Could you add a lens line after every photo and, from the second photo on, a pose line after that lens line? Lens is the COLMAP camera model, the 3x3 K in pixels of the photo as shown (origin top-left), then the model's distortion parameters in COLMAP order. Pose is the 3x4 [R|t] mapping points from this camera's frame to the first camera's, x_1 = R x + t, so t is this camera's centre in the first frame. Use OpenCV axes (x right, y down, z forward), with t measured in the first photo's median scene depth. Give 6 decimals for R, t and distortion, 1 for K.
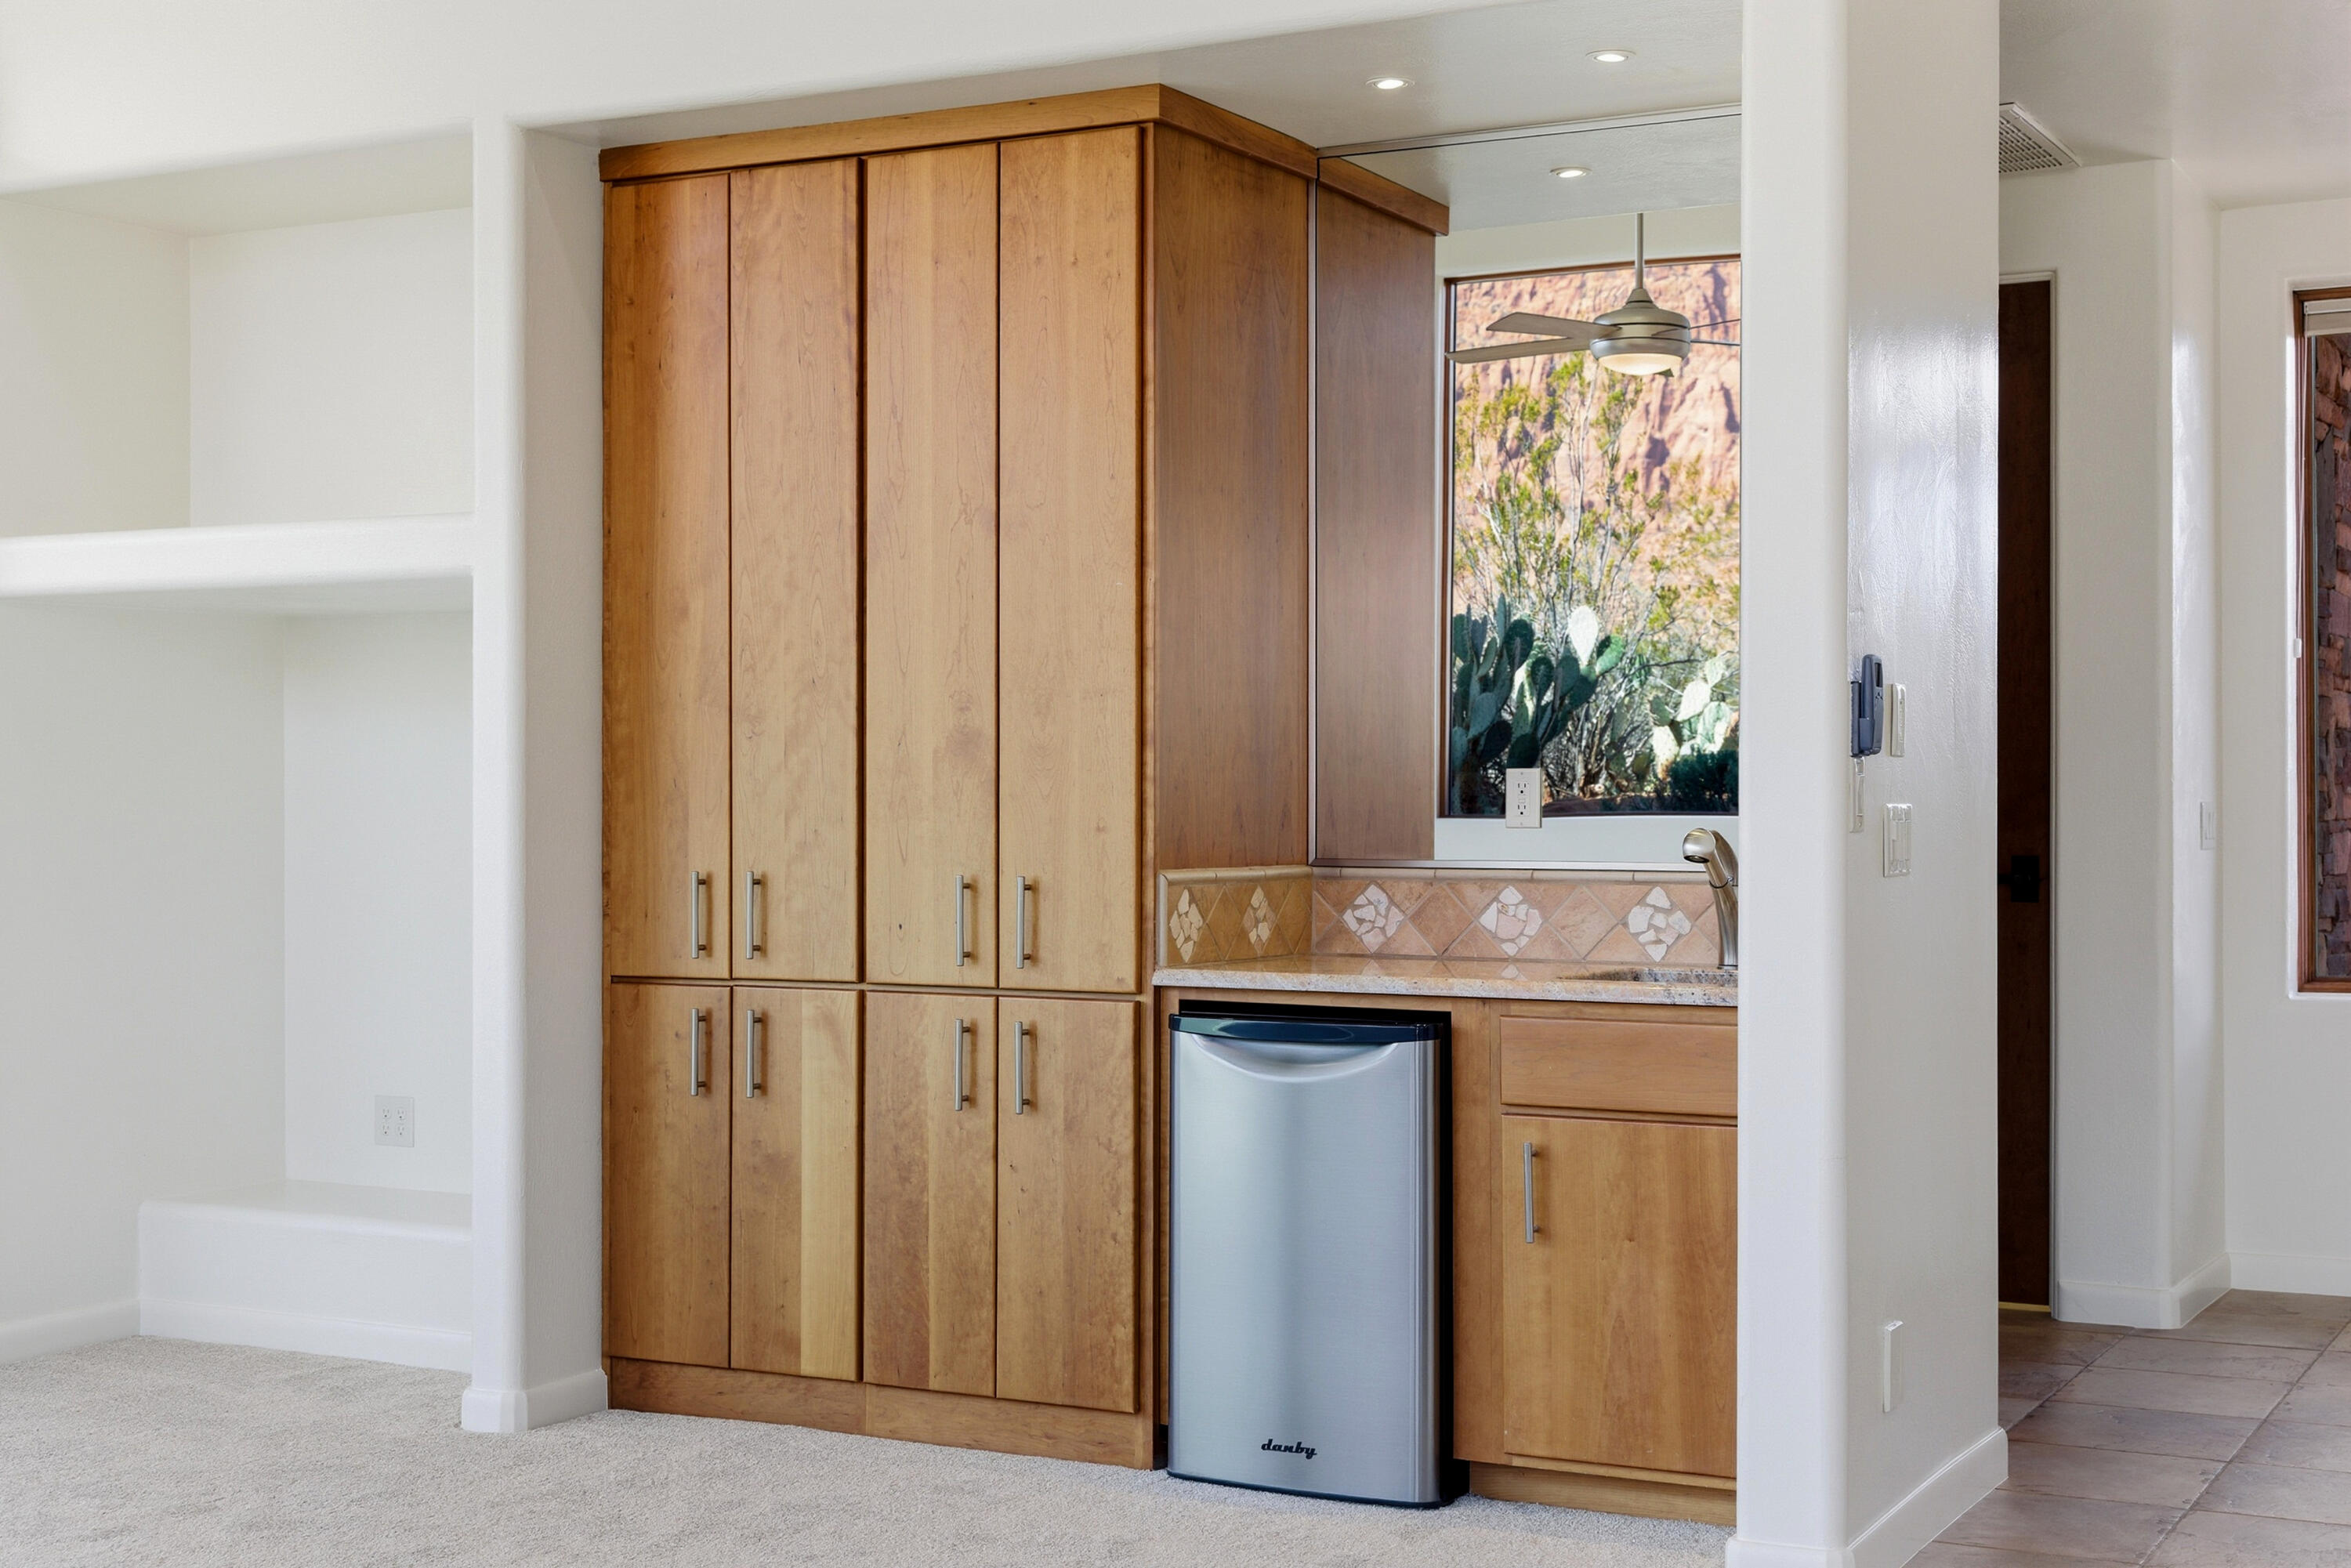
lens RADIAL K [[3025.9, 0, 1173.7], [0, 3025.9, 770.9], [0, 0, 1]] dist [0.057071, 0.005892]
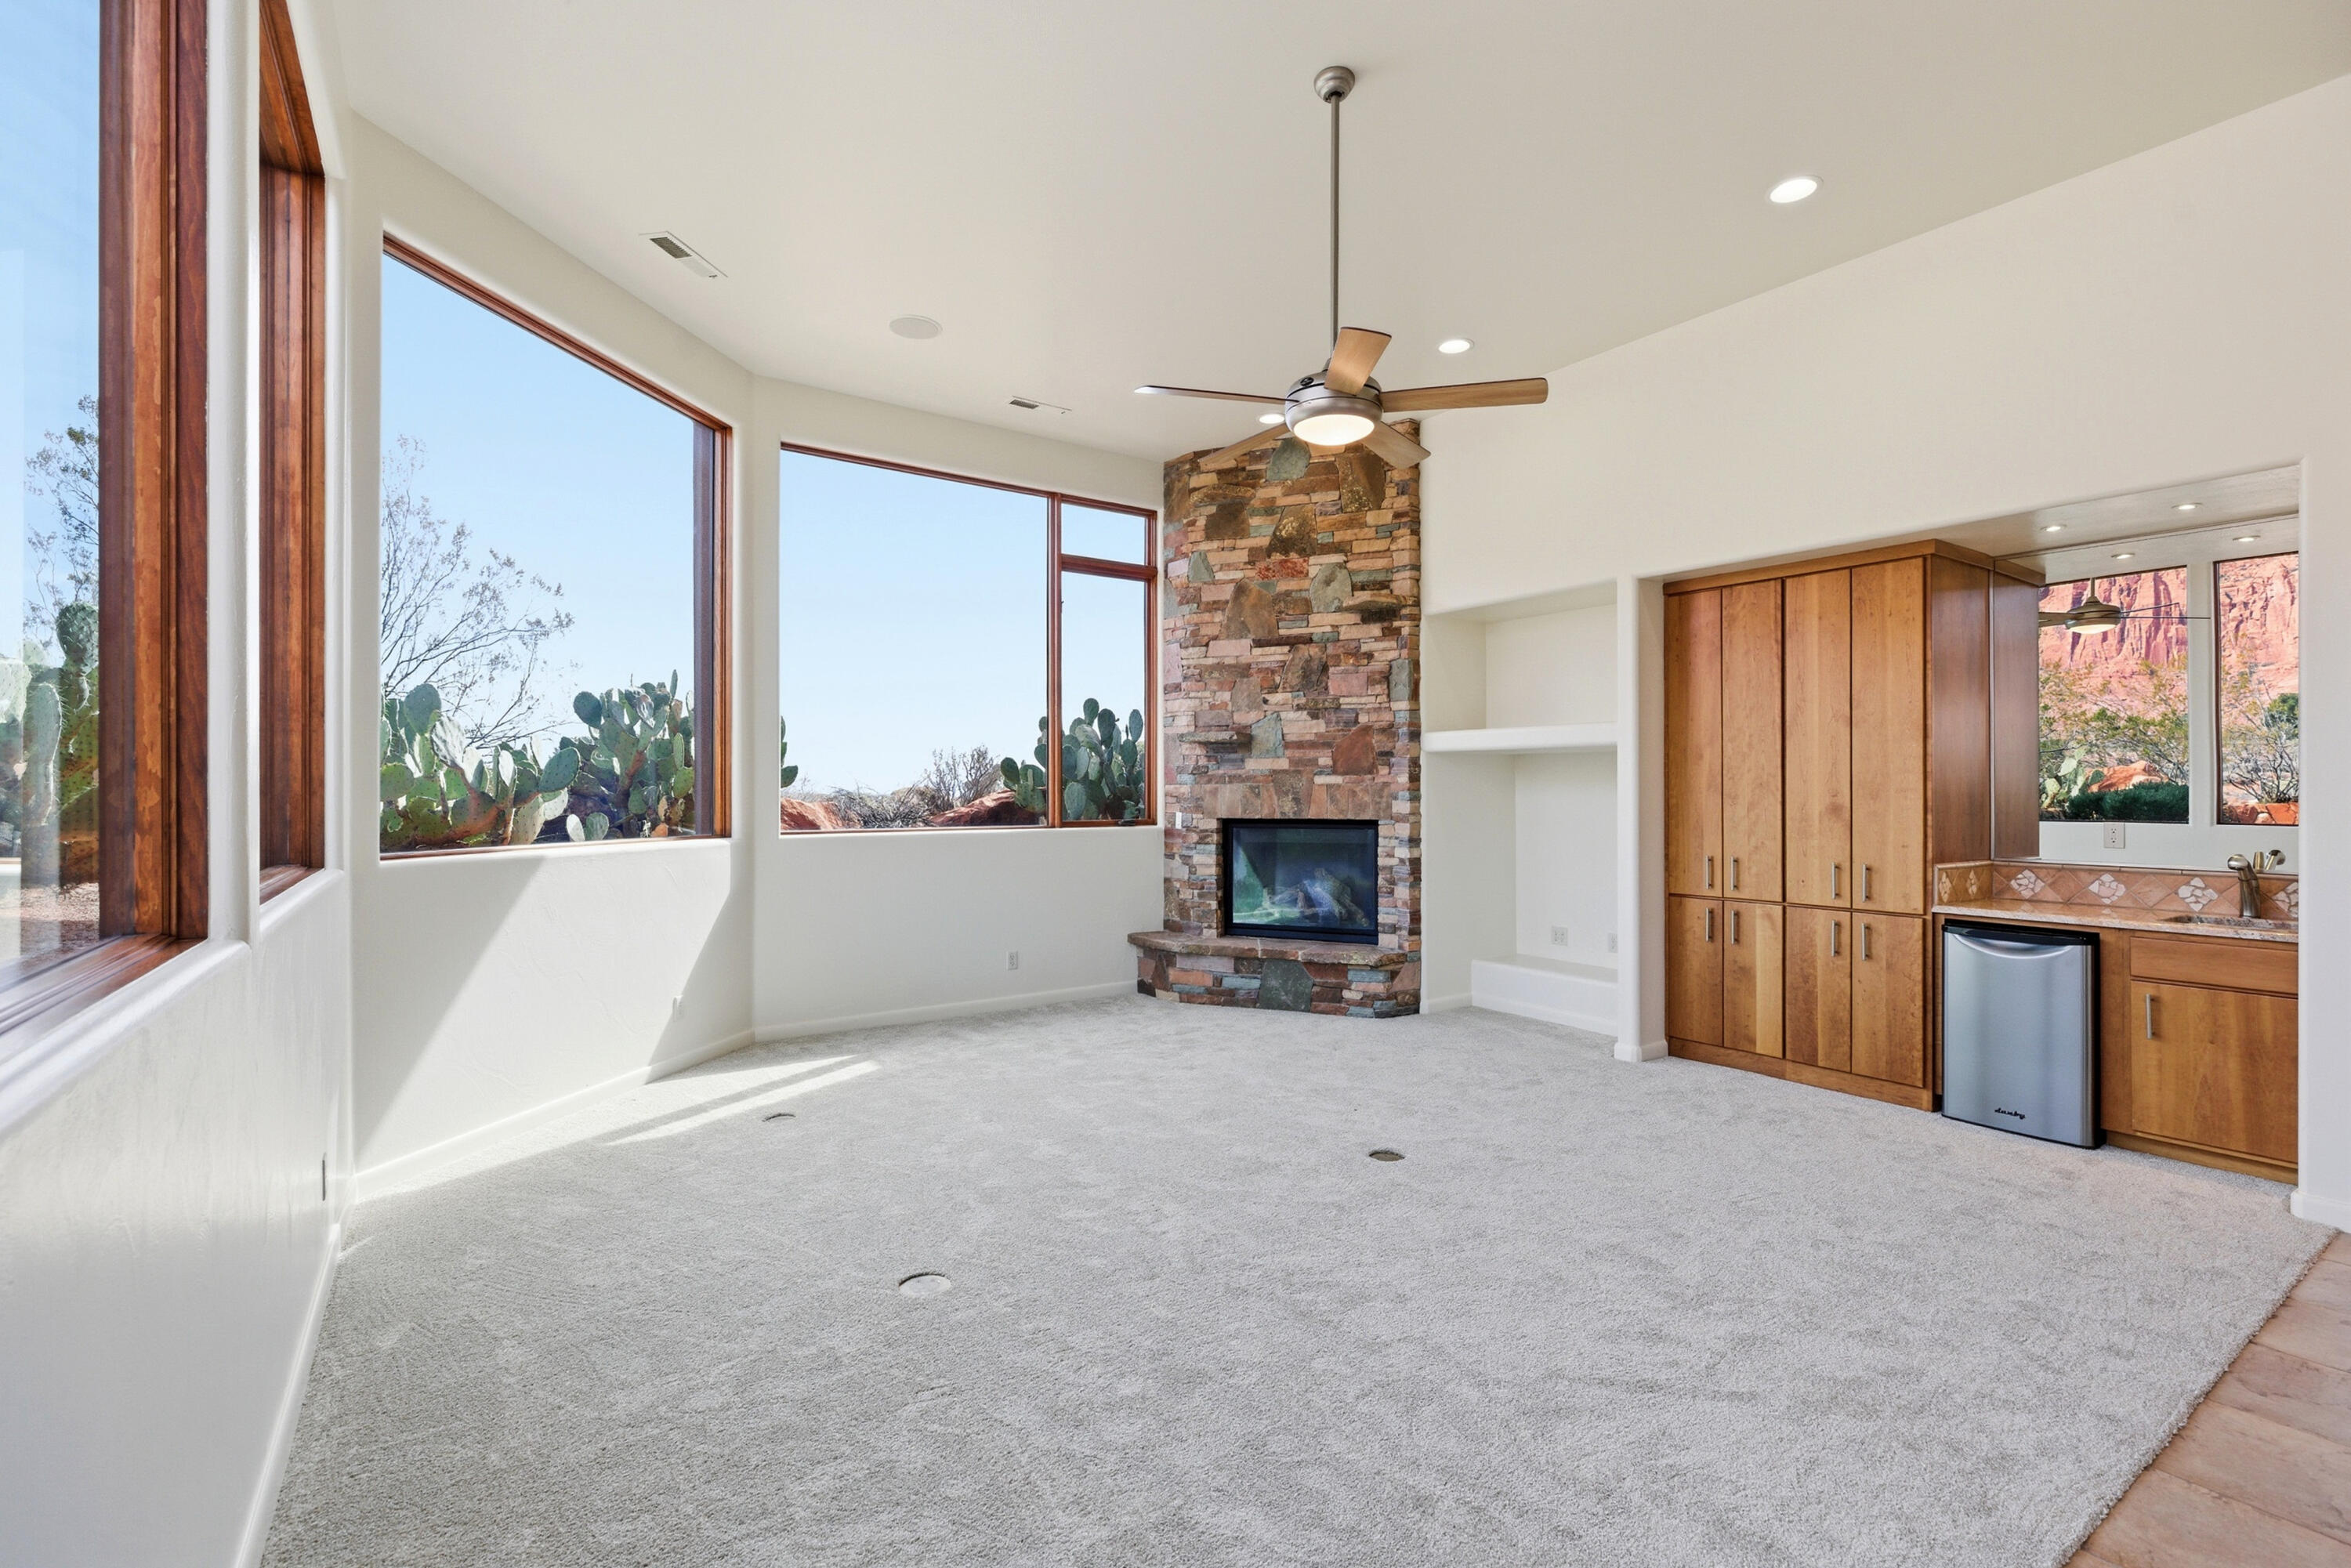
lens RADIAL K [[1057.7, 0, 1194.7], [0, 1057.7, 782.0], [0, 0, 1]] dist [-0.002945, -0.000745]
pose [[0.889154, -0.001200, -0.457606, -0.138911], [0.000419, 0.999998, -0.001808, -0.030342], [0.457607, 0.001416, 0.889153, -0.016759]]
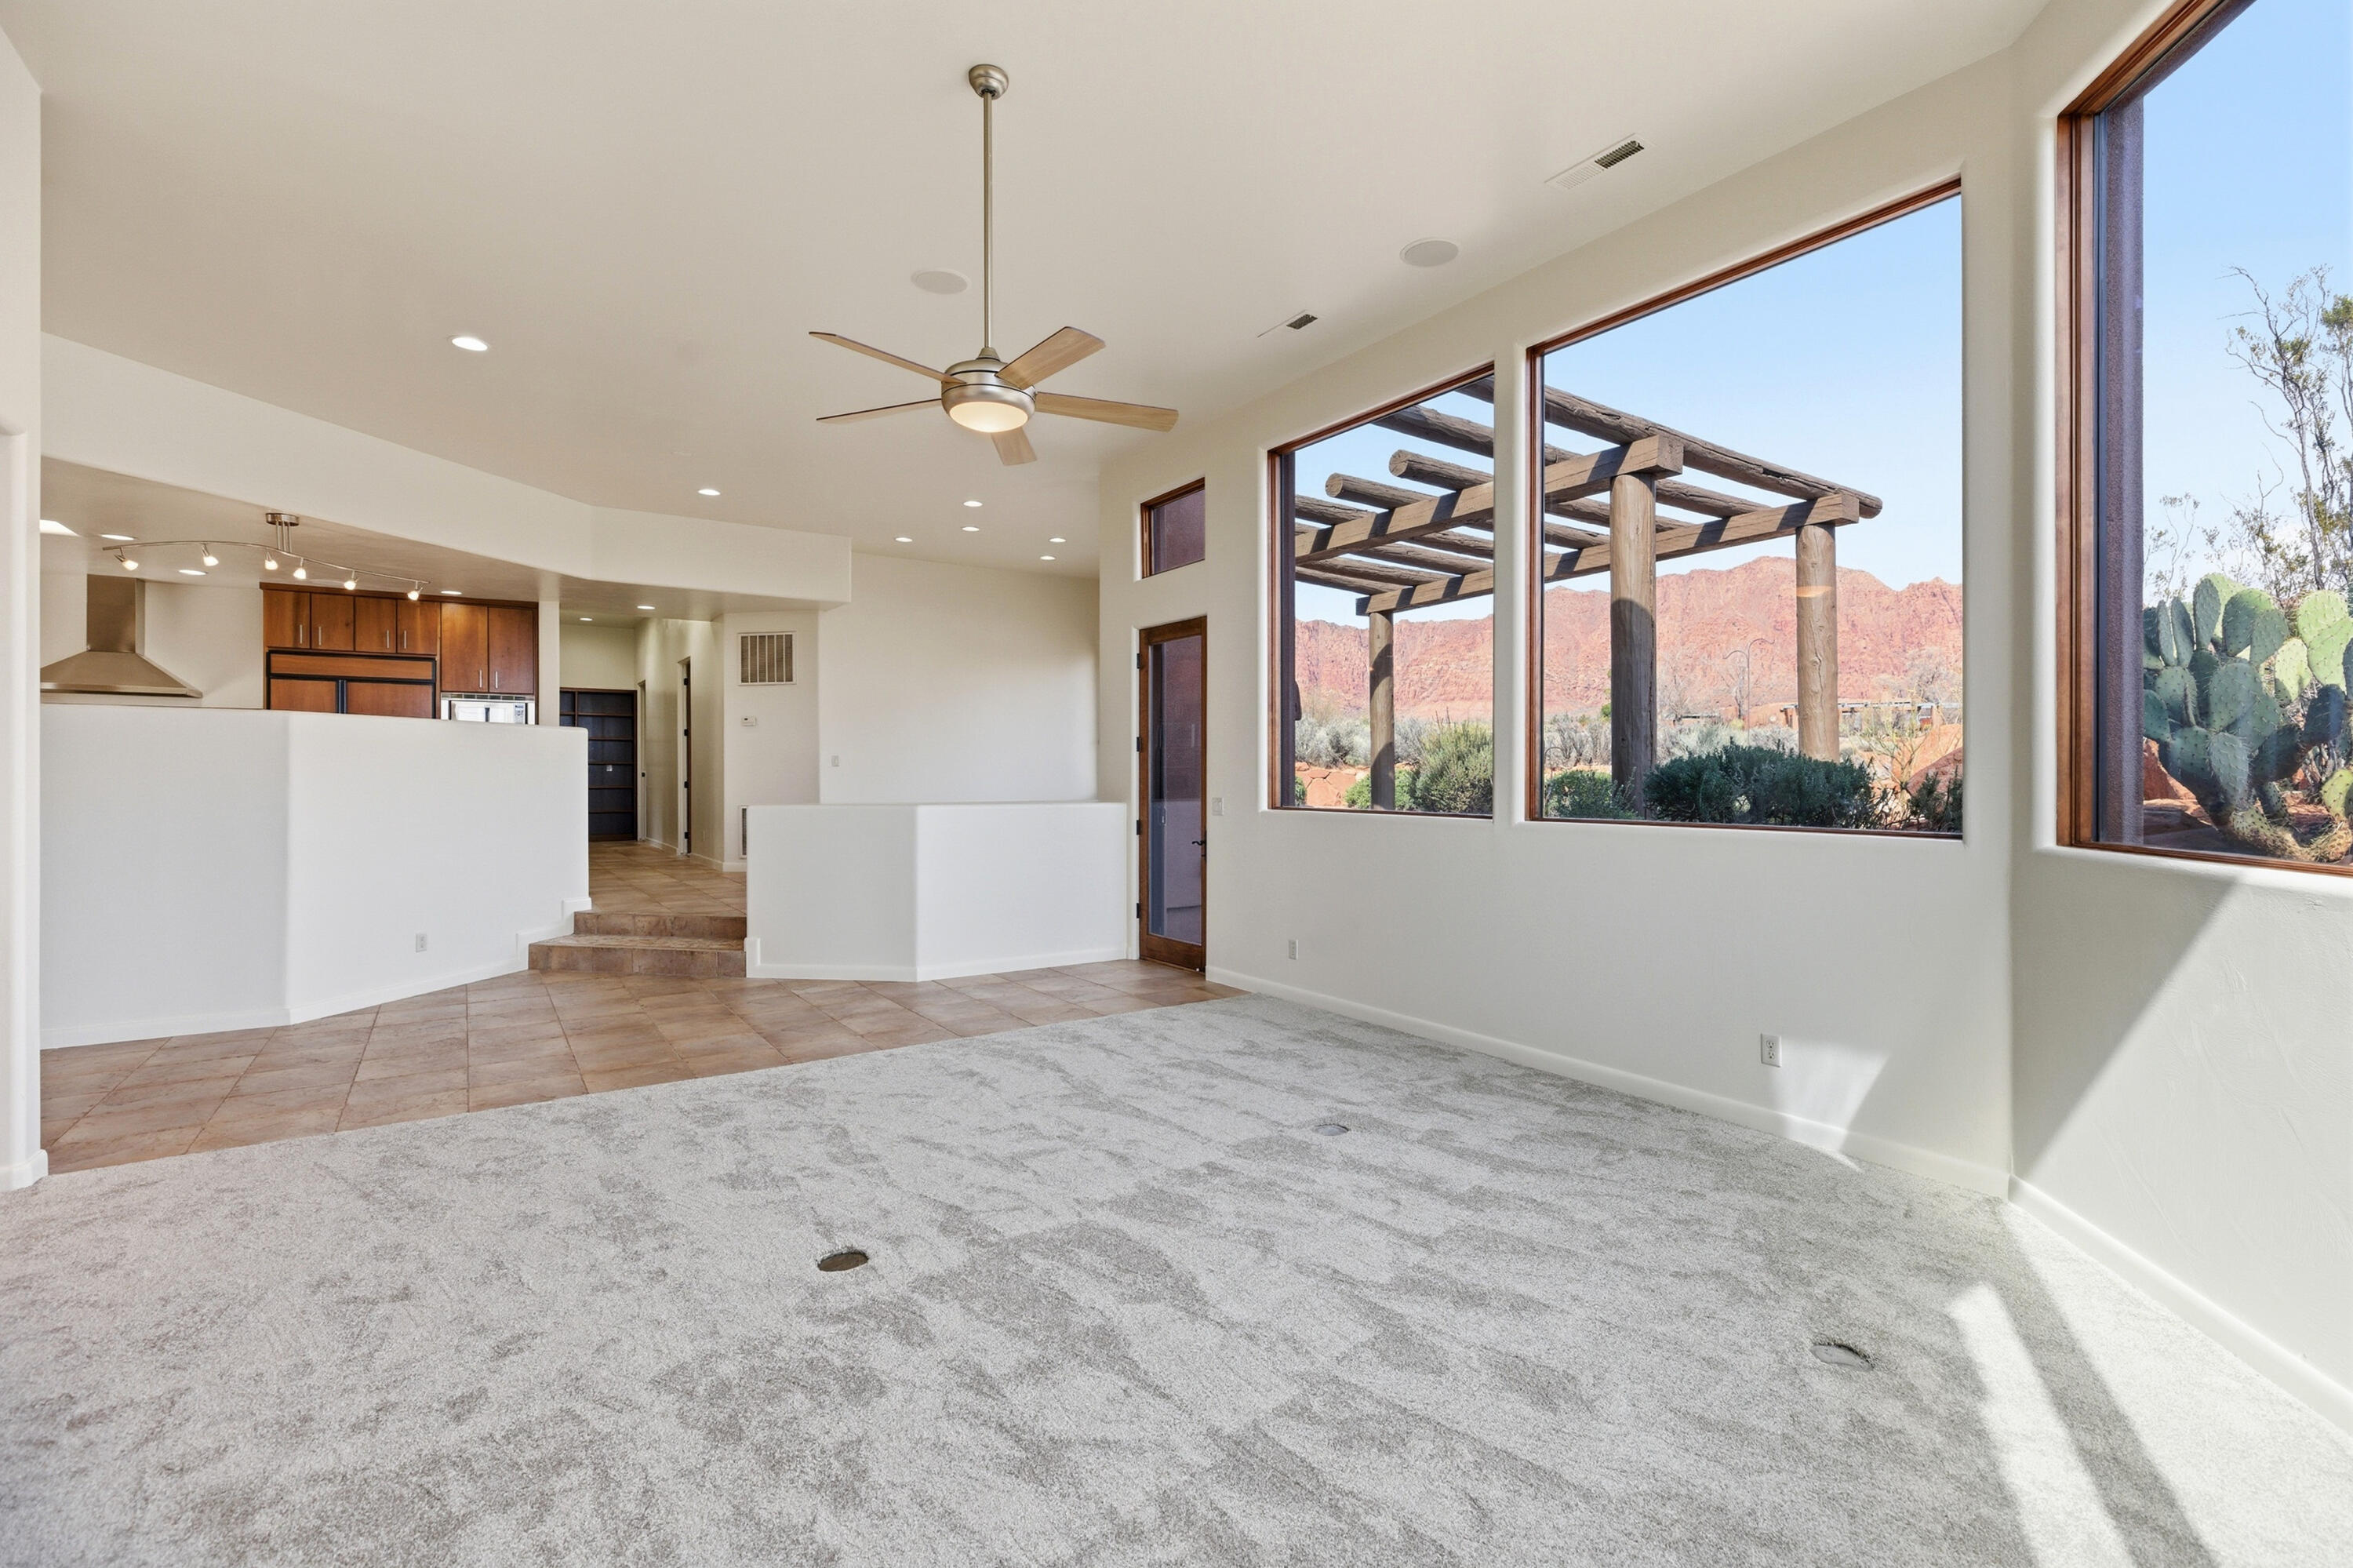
lens RADIAL K [[1067.6, 0, 1197.9], [0, 1067.6, 780.4], [0, 0, 1]] dist [-0.002366, -0.000765]
pose [[-0.886259, -0.003045, 0.463180, -0.748696], [-0.002631, 0.999995, 0.001540, -0.019358], [-0.463182, 0.000146, -0.886263, 1.060543]]
